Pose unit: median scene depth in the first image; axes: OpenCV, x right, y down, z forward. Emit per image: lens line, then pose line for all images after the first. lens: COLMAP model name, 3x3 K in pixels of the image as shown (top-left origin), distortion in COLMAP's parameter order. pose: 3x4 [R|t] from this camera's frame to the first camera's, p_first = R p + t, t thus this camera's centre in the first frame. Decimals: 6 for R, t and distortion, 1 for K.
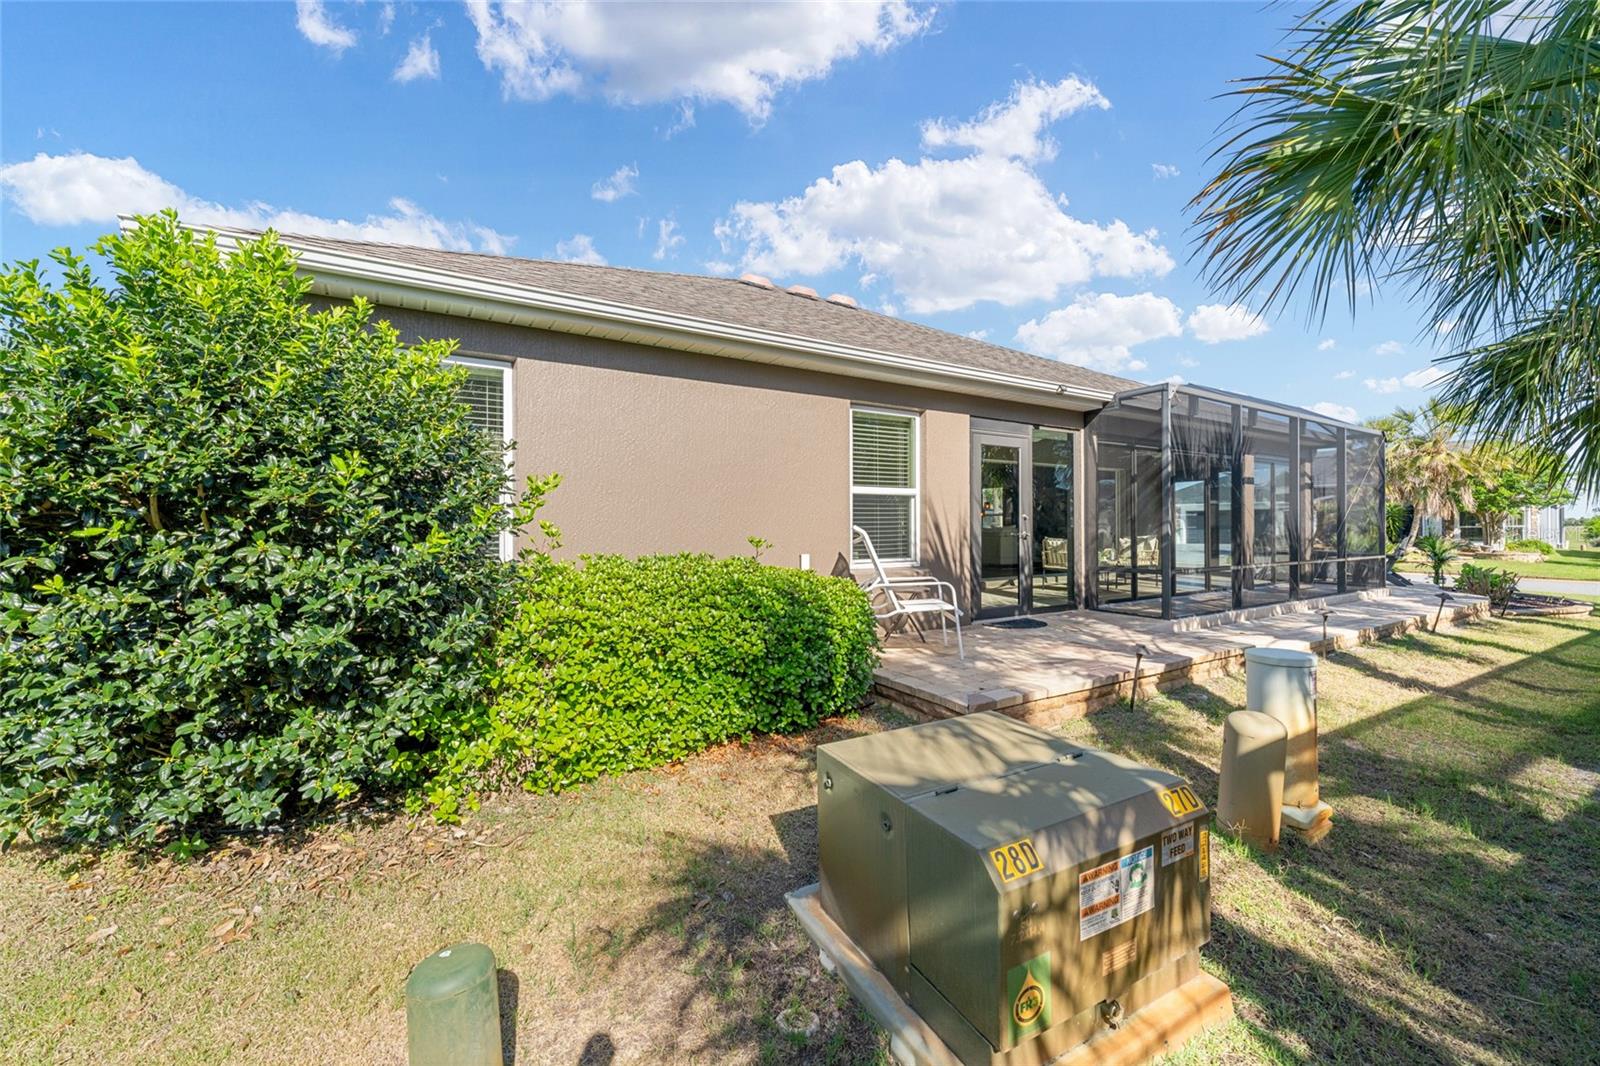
lens RADIAL K [[639.5, 0, 803.0], [0, 639.5, 533.5], [0, 0, 1]] dist [-0.003164, 0.000401]
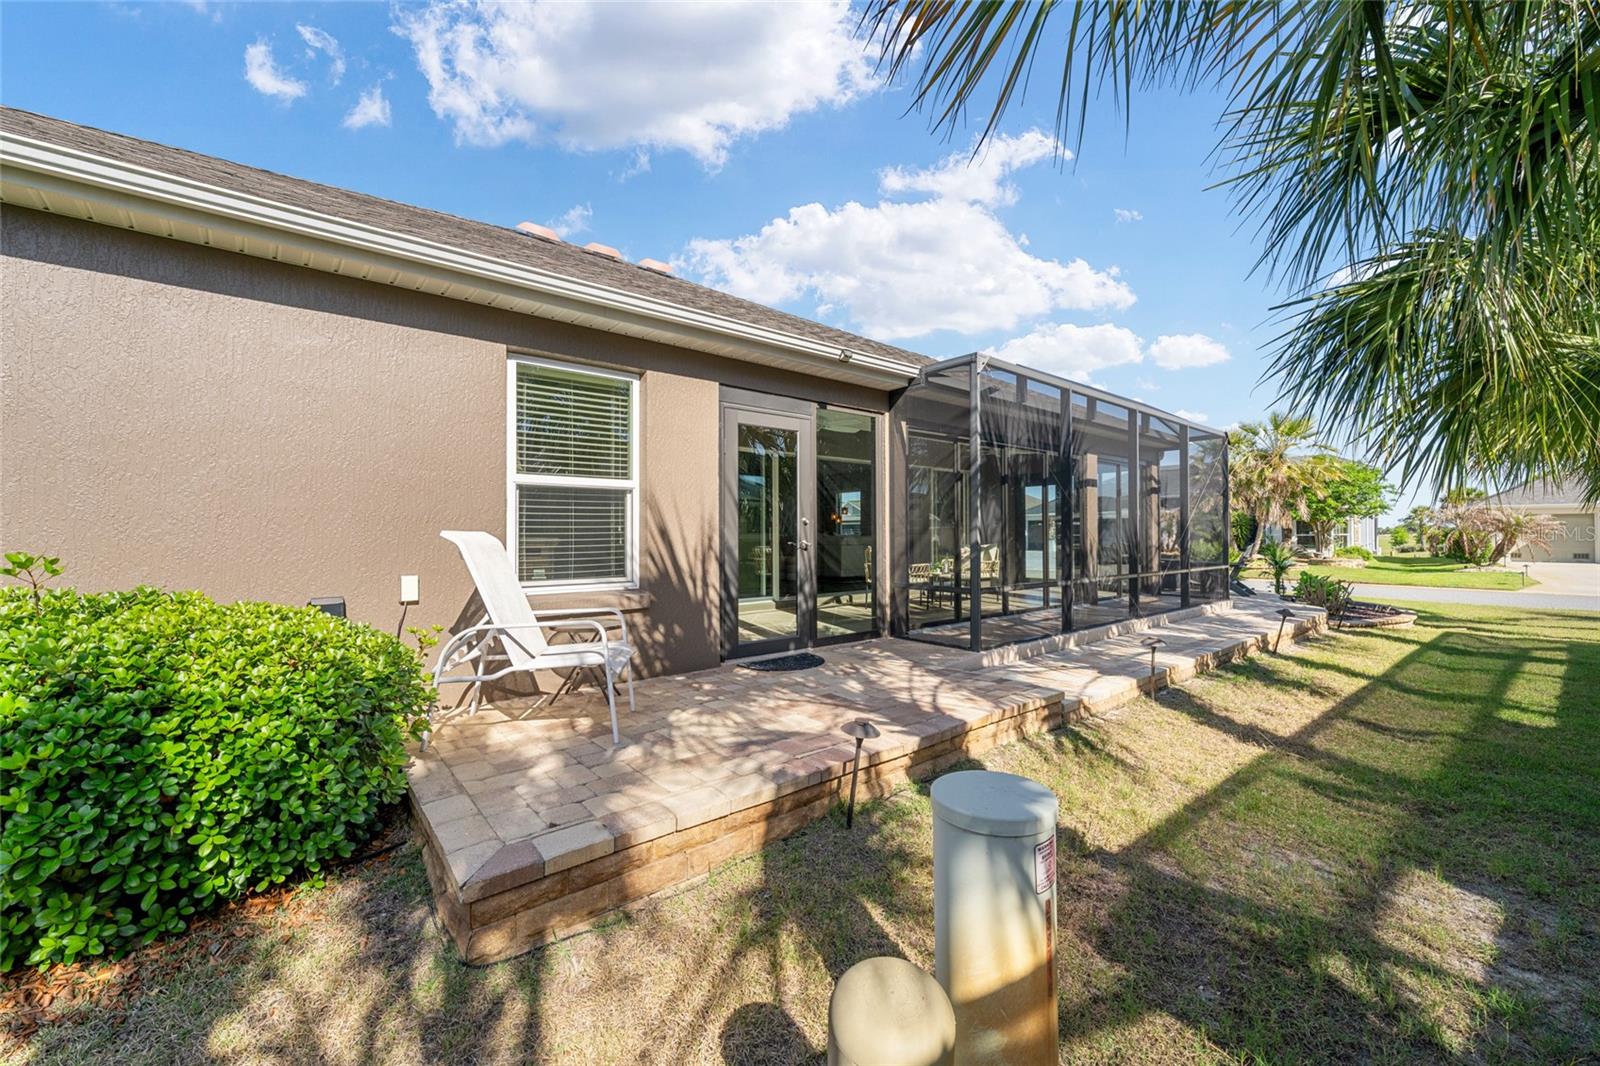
lens RADIAL K [[639.5, 0, 803.0], [0, 639.5, 533.5], [0, 0, 1]] dist [-0.003164, 0.000401]
pose [[0.989799, 0.002469, 0.142450, 0.228027], [-0.000971, 0.999944, -0.010580, -0.002423], [-0.142468, 0.010334, 0.989745, 0.228360]]
